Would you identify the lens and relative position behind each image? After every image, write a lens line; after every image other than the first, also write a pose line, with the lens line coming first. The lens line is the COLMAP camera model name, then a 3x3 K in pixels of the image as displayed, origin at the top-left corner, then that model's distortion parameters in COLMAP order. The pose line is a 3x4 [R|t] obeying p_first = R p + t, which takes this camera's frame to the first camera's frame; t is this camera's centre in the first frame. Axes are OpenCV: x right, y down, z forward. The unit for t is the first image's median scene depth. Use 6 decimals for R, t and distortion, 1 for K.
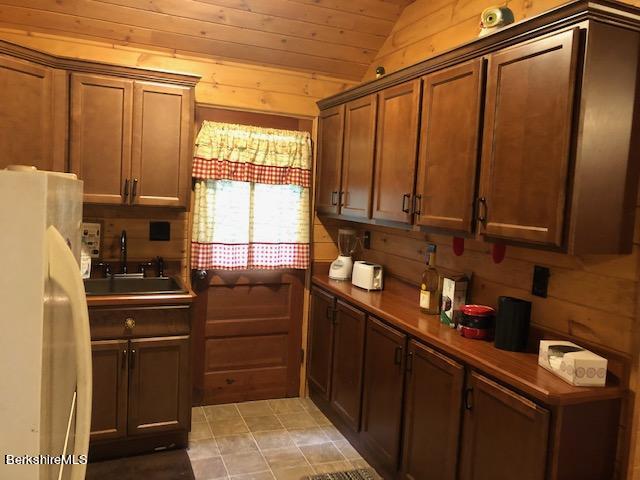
lens RADIAL K [[520.9, 0, 328.3], [0, 520.9, 233.5], [0, 0, 1]] dist [0.028579, -0.023978]
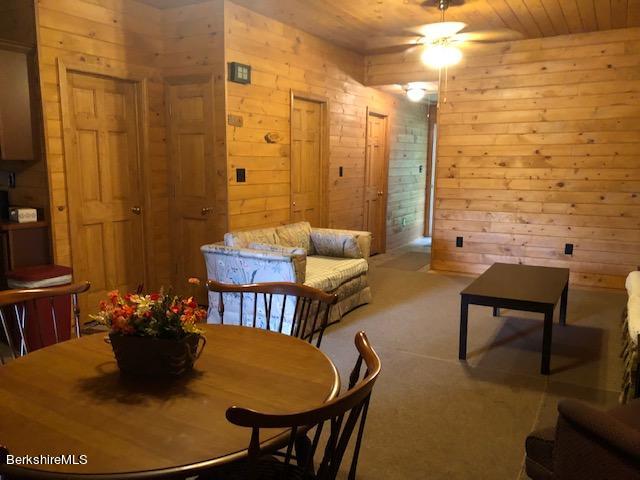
lens RADIAL K [[520.9, 0, 314.1], [0, 520.9, 248.7], [0, 0, 1]] dist [0.028579, -0.023978]
pose [[0.786878, -0.144930, 0.599849, 0.066561], [0.070455, 0.986774, 0.145993, 0.097130], [-0.613074, -0.072616, 0.786681, -0.821958]]
